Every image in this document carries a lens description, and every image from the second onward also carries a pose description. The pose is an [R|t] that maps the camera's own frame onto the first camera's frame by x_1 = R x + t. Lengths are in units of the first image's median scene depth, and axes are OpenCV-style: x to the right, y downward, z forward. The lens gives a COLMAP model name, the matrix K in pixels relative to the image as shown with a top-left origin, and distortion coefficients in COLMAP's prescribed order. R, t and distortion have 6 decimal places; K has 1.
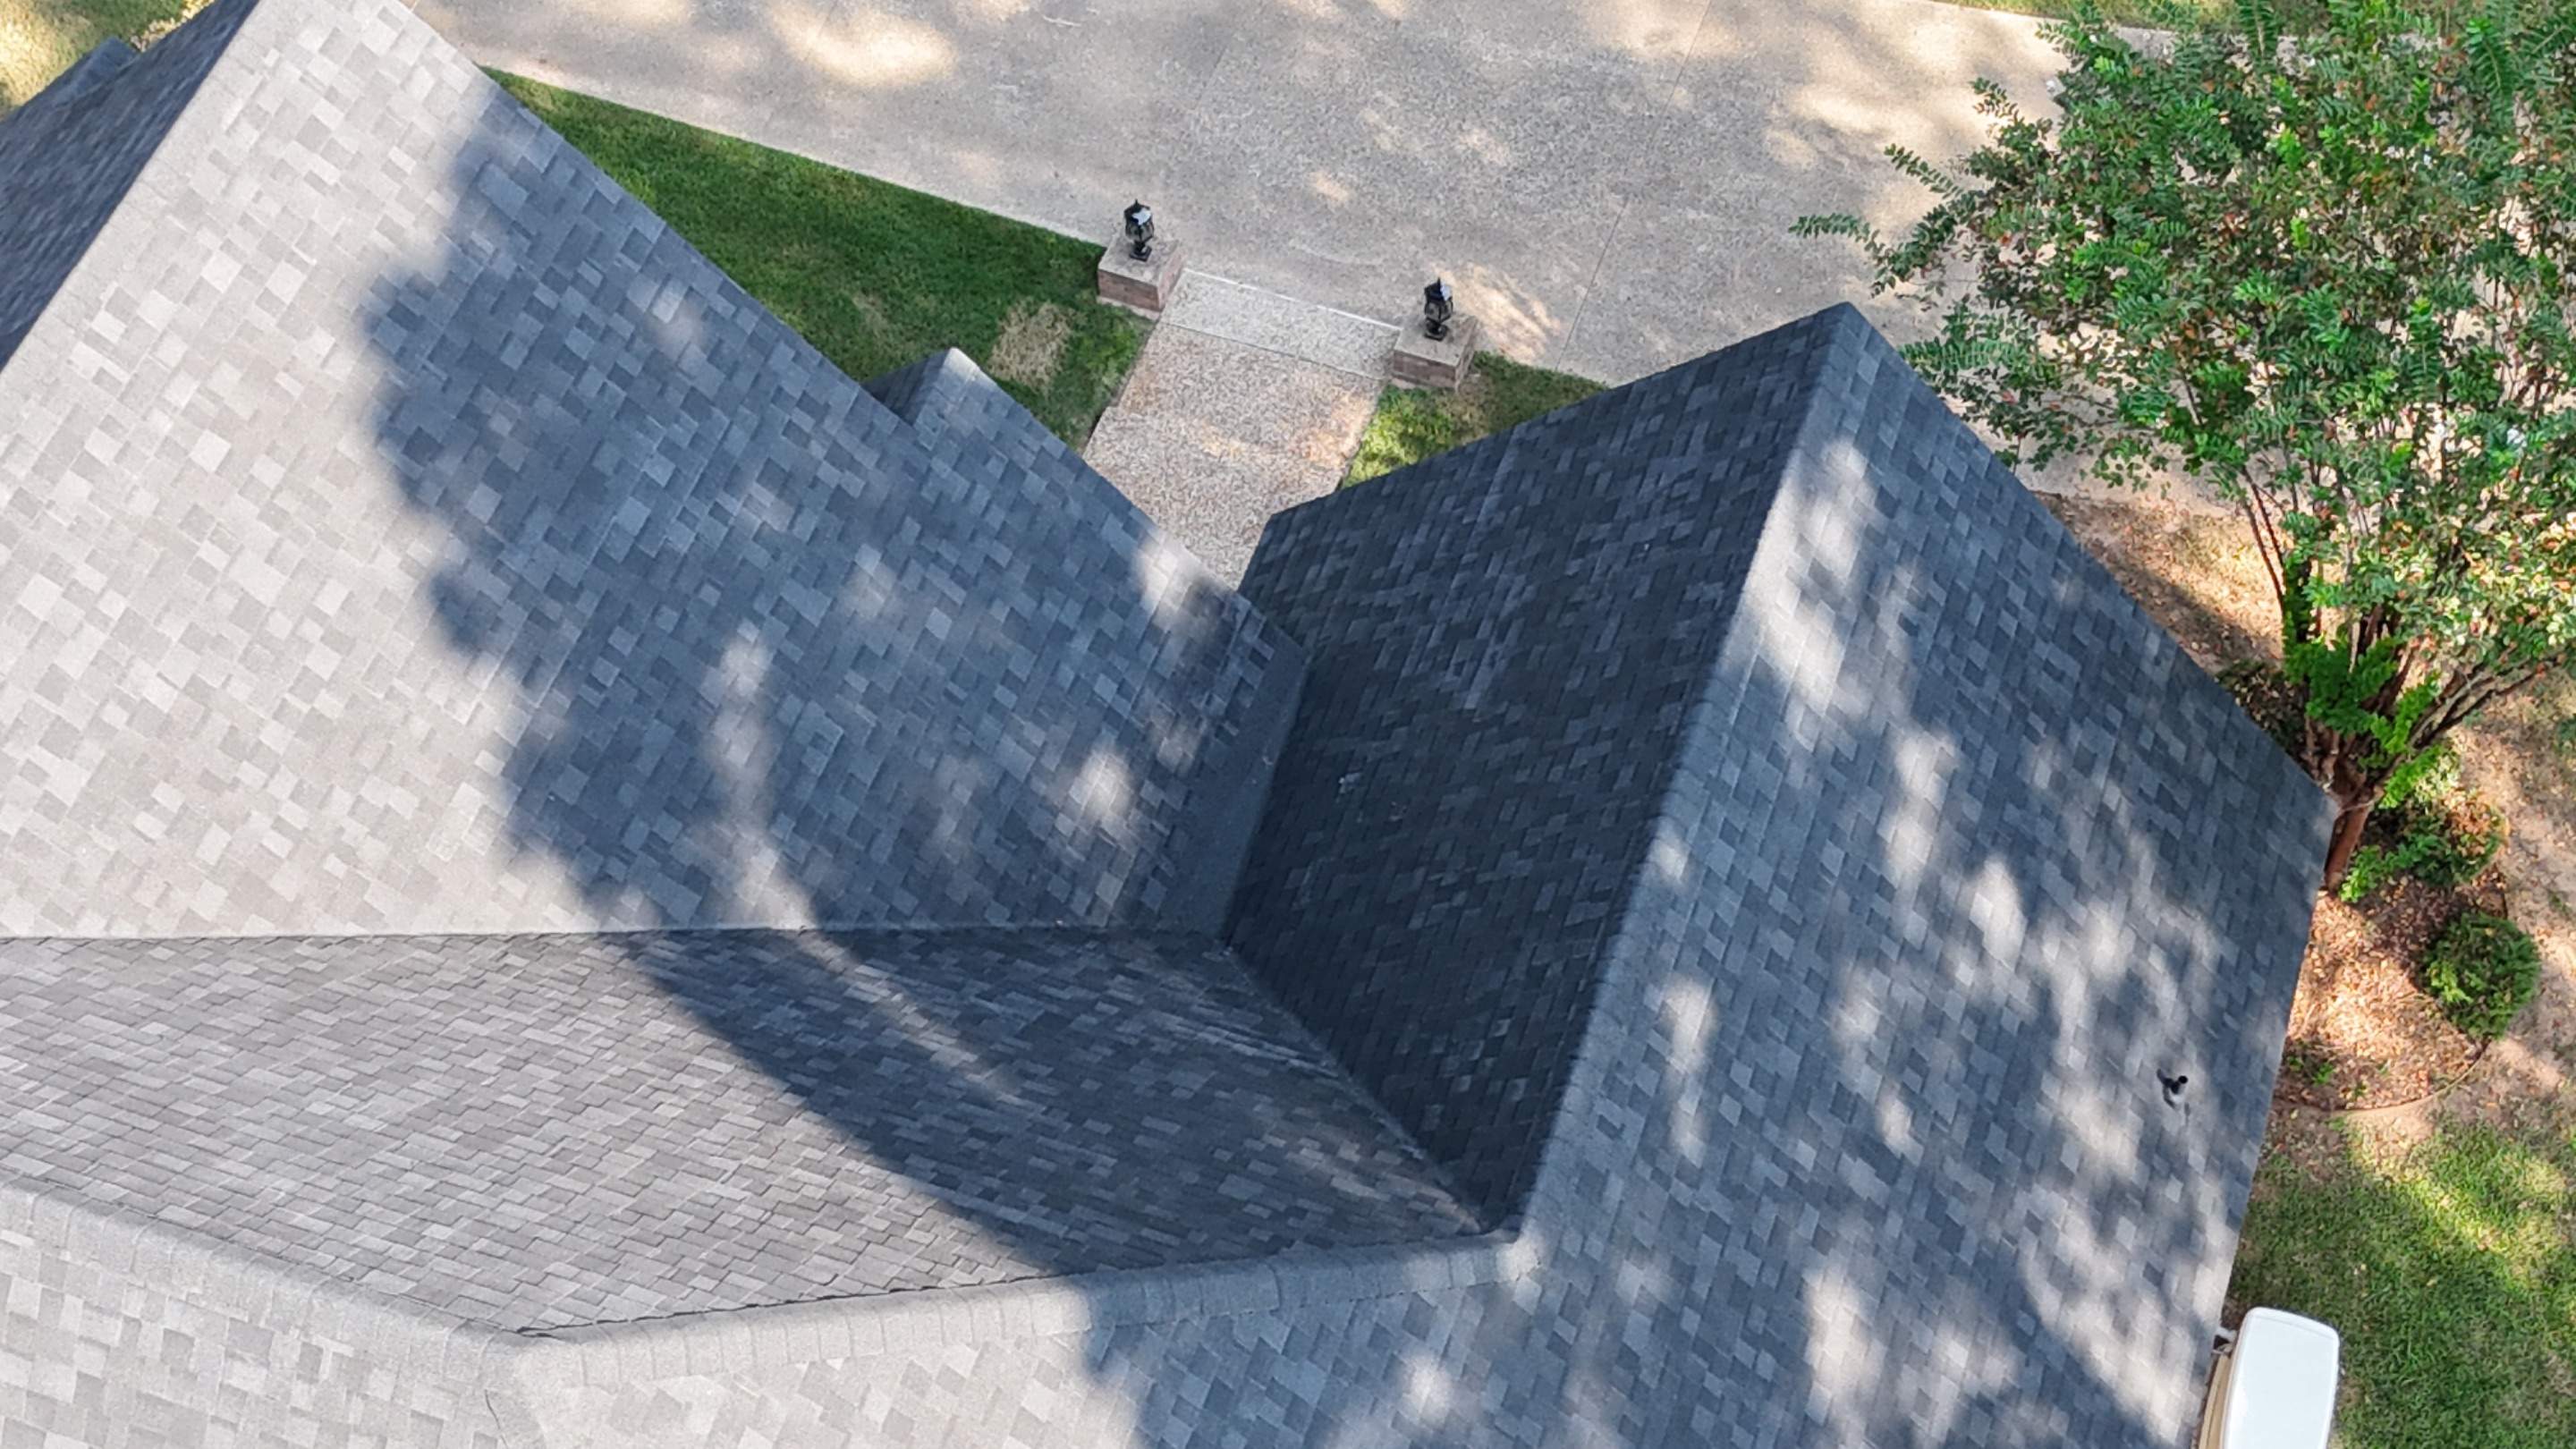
lens RADIAL K [[3778.4, 0, 1298.9], [0, 3778.4, 715.6], [0, 0, 1]] dist [0.216593, -0.740289]
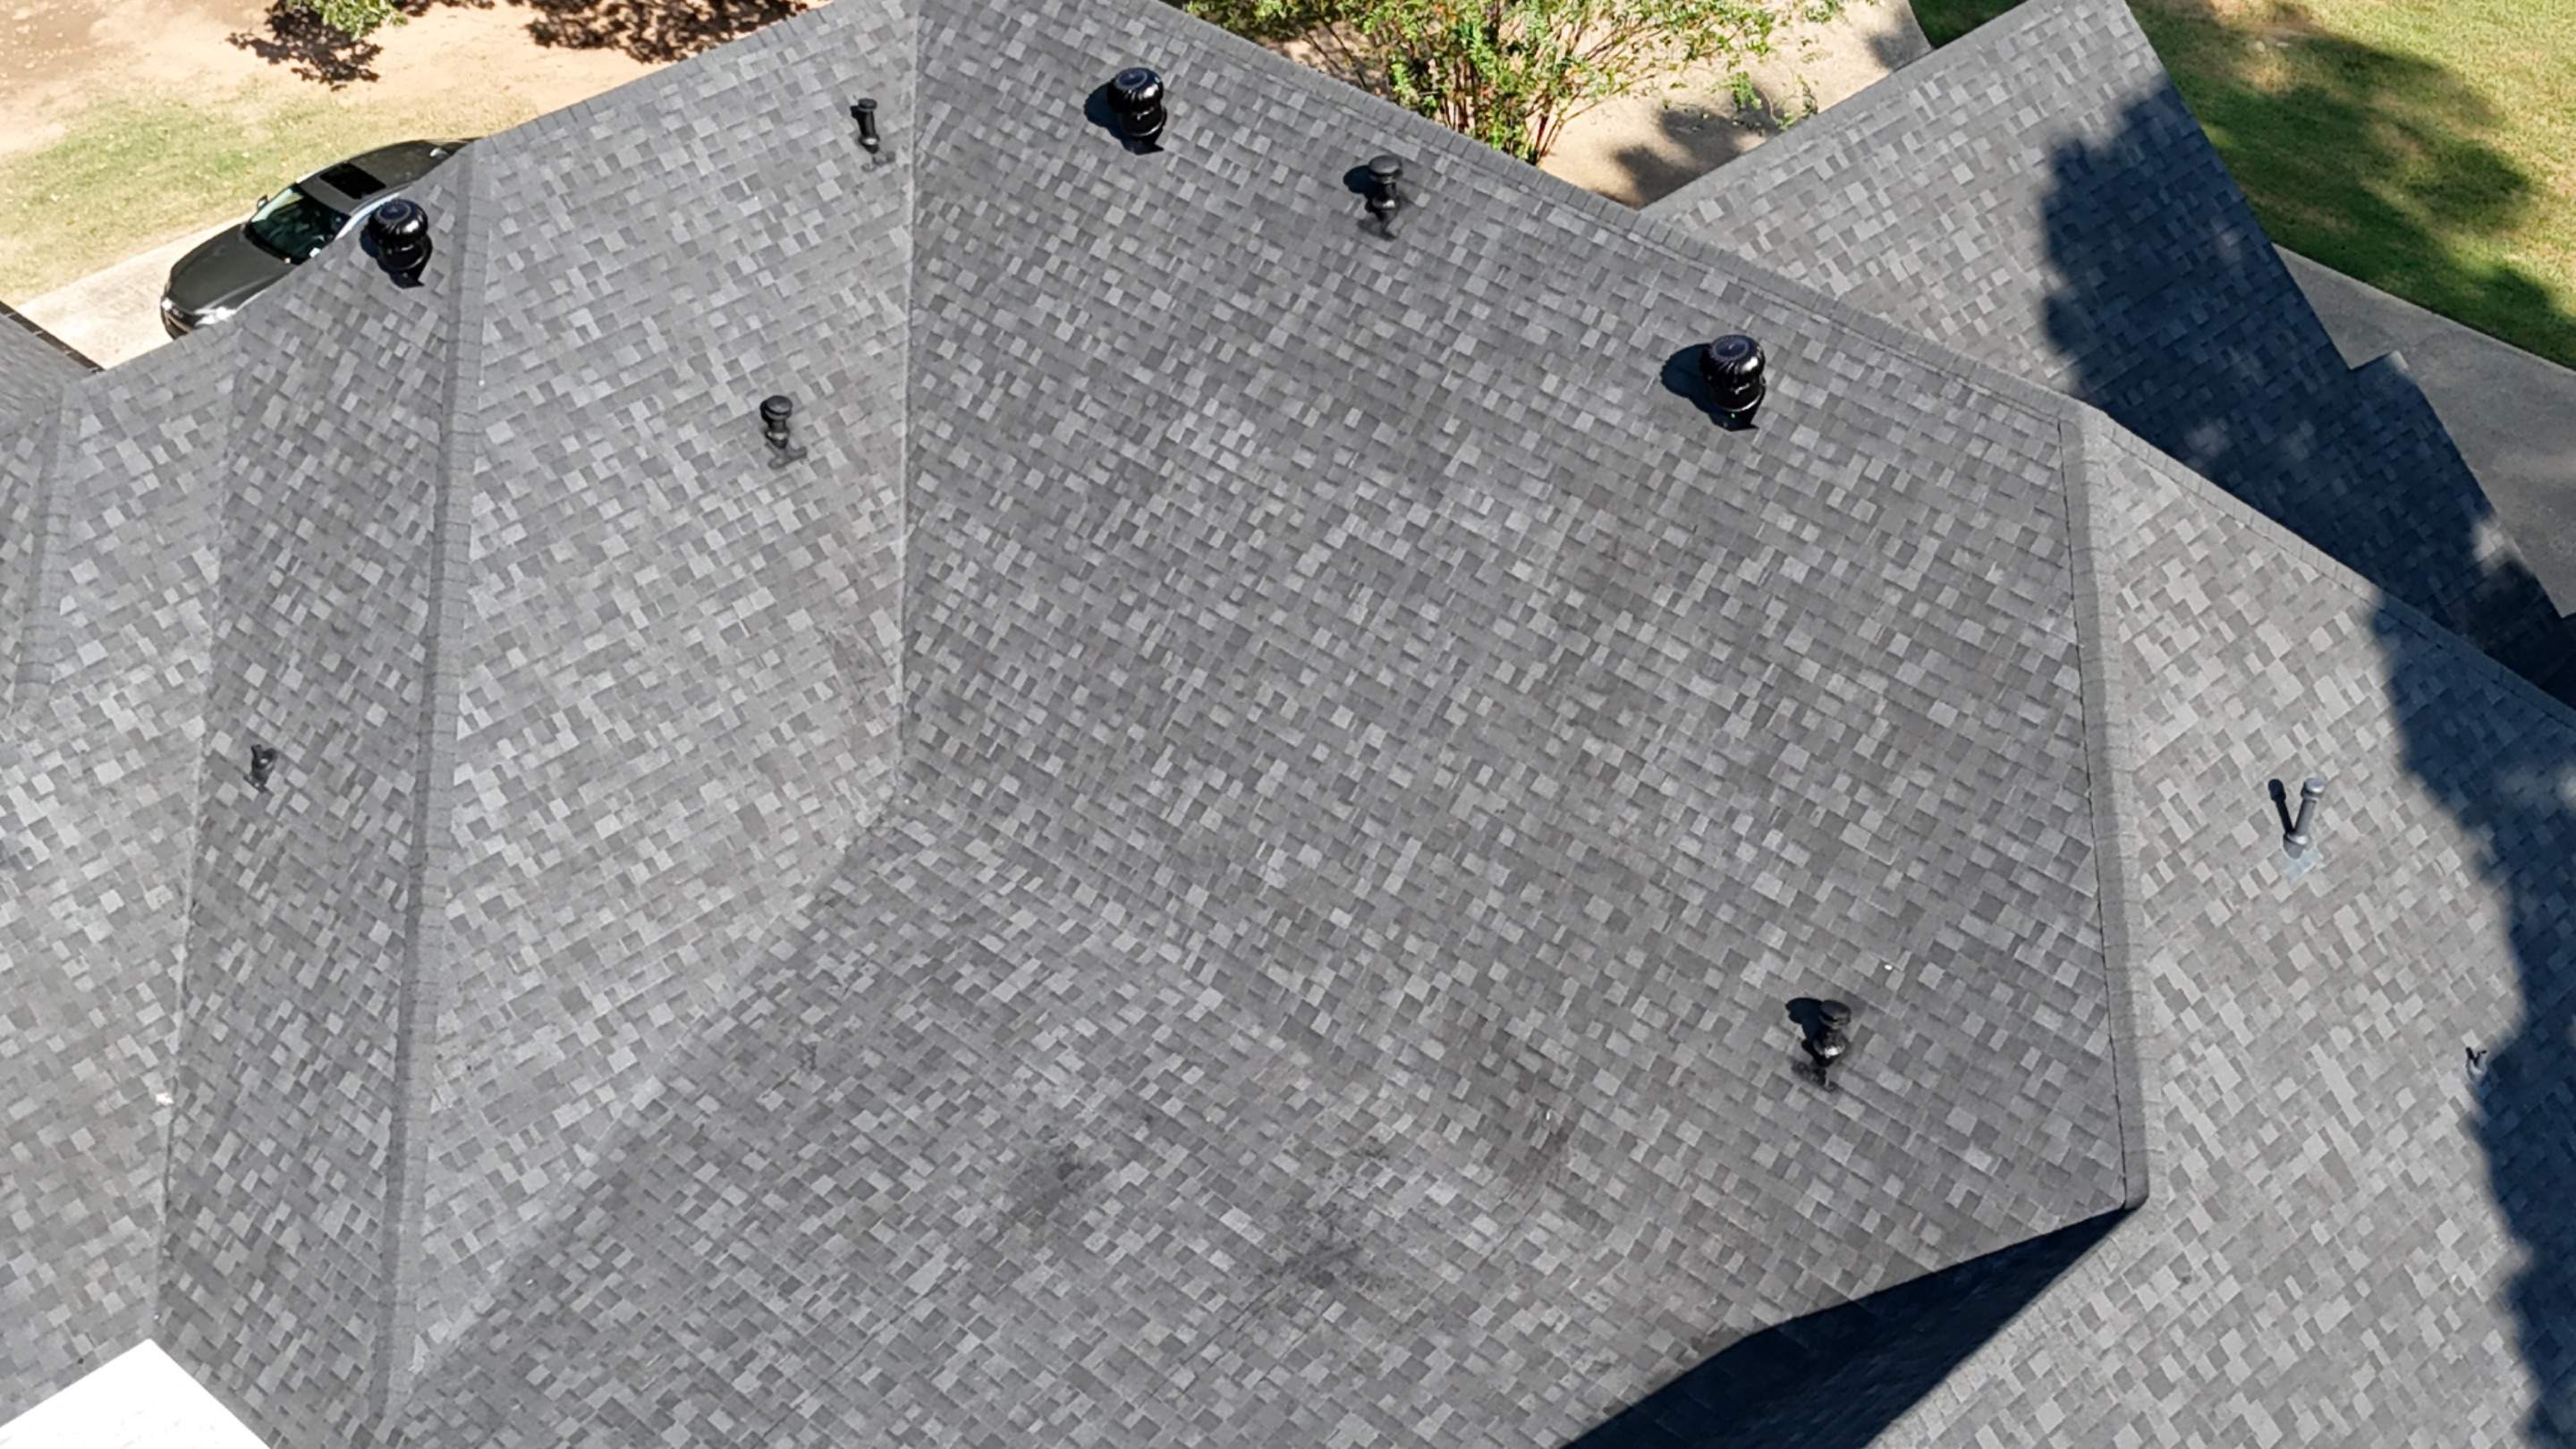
lens RADIAL K [[3778.4, 0, 1298.9], [0, 3778.4, 715.6], [0, 0, 1]] dist [0.216593, -0.740289]
pose [[0.905432, 0.250962, -0.342362, 0.078766], [-0.351370, 0.895633, -0.272728, 0.665823], [0.238186, 0.367232, 0.899115, -0.456806]]
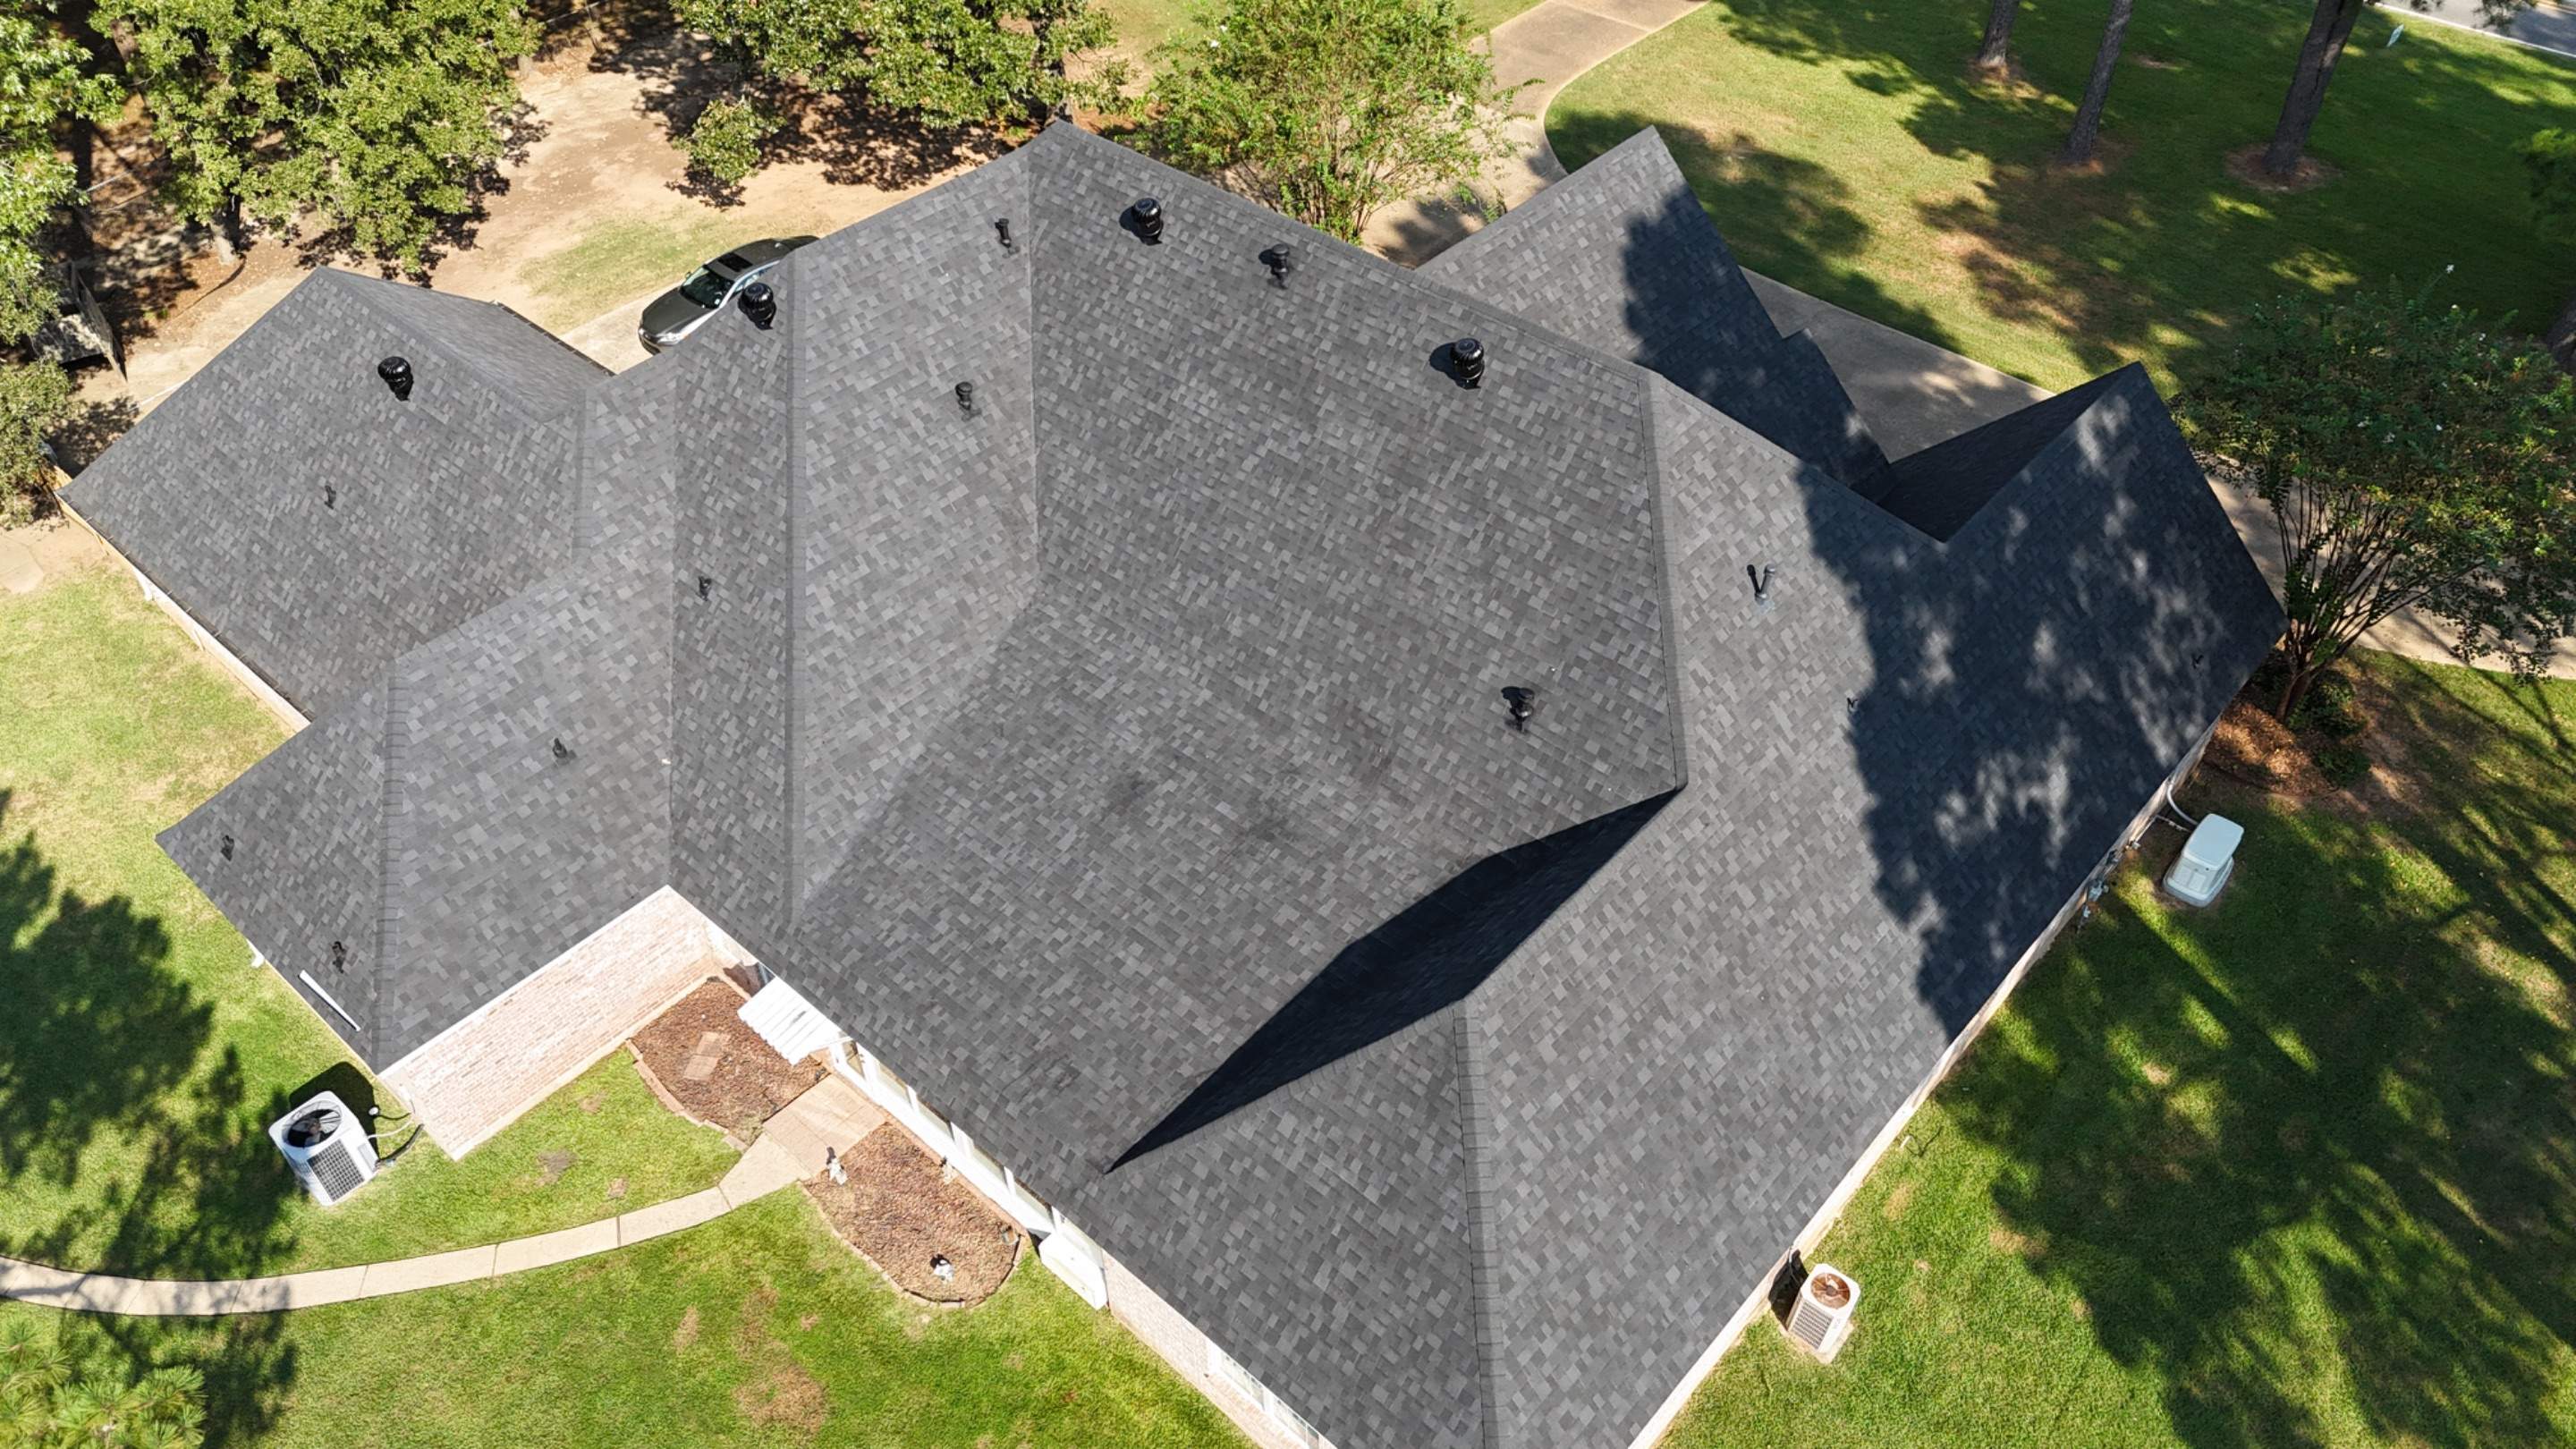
lens RADIAL K [[1880.1, 0, 1295.6], [0, 1880.1, 726.4], [0, 0, 1]] dist [0.135537, -0.195383]
pose [[0.922755, 0.256098, -0.287988, 0.050779], [-0.313786, 0.933109, -0.175632, 0.627672], [0.223745, 0.252431, 0.941391, -0.418952]]
